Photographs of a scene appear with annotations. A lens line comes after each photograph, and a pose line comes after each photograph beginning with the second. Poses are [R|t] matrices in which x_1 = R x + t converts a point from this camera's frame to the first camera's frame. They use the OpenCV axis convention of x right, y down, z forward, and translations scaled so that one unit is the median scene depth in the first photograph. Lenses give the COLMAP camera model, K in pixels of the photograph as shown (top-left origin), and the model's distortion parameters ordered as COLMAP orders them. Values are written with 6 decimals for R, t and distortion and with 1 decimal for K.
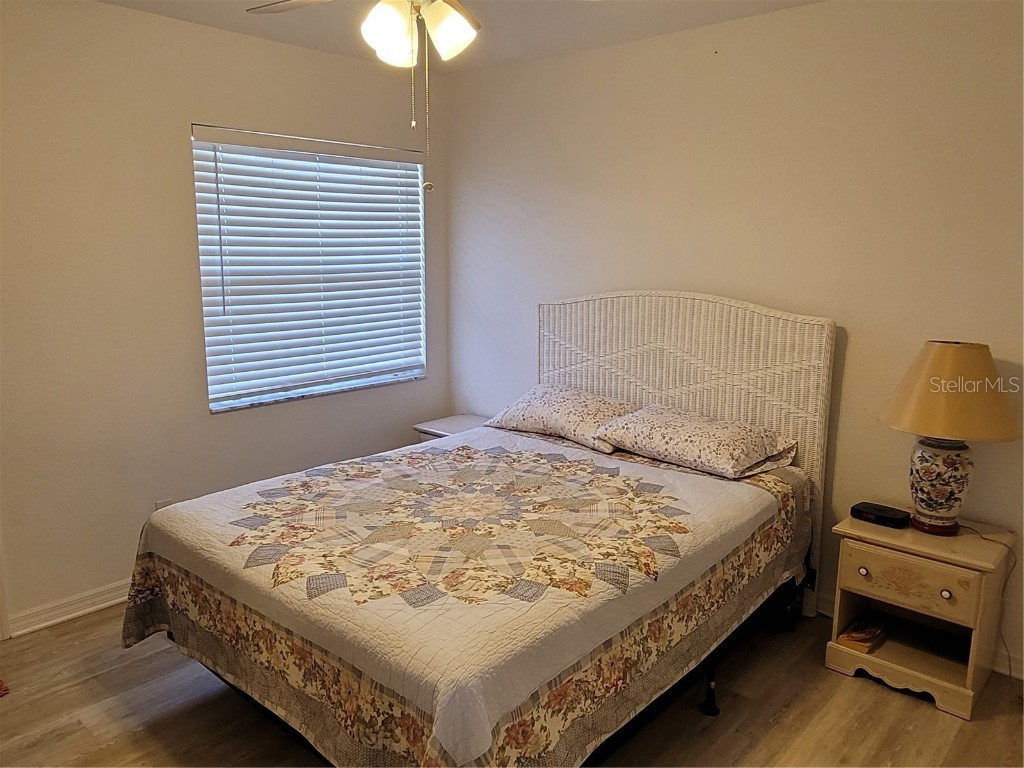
lens RADIAL K [[761.1, 0, 566.3], [0, 761.1, 368.4], [0, 0, 1]] dist [-0.014012, 0.000174]
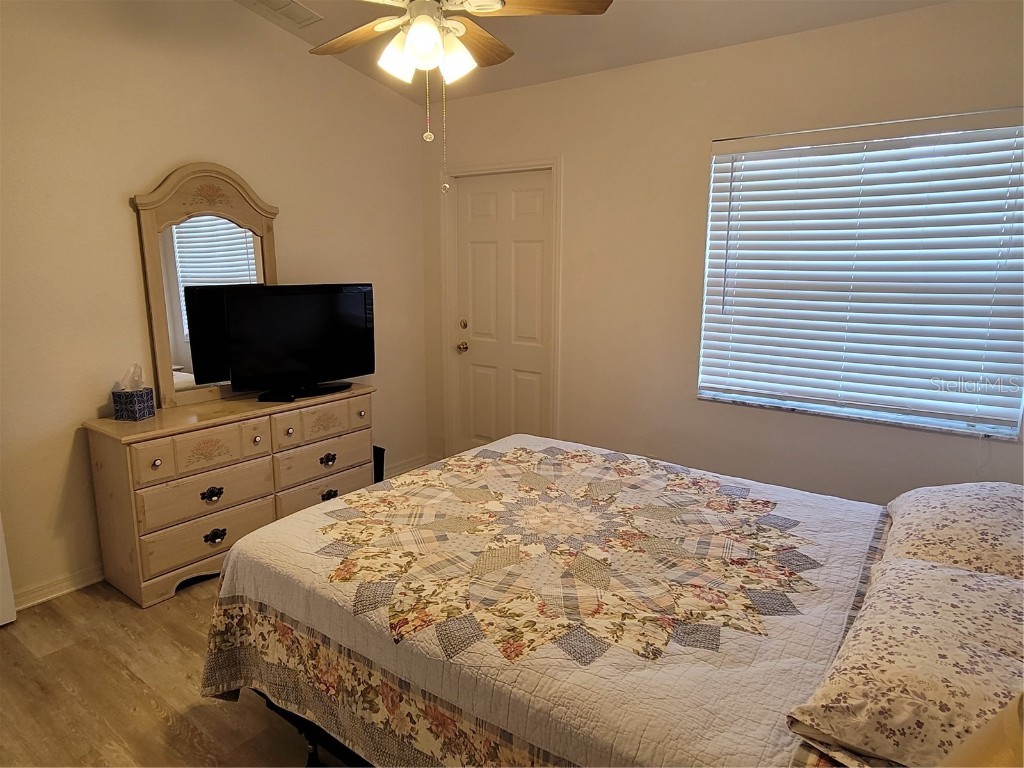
lens RADIAL K [[672.1, 0, 515.3], [0, 672.1, 378.0], [0, 0, 1]] dist [-0.004356, 0.000148]
pose [[0.011928, 0.168420, -0.985643, 0.641491], [-0.160511, 0.973253, 0.164361, -0.114500], [0.986962, 0.156246, 0.038642, 0.857813]]
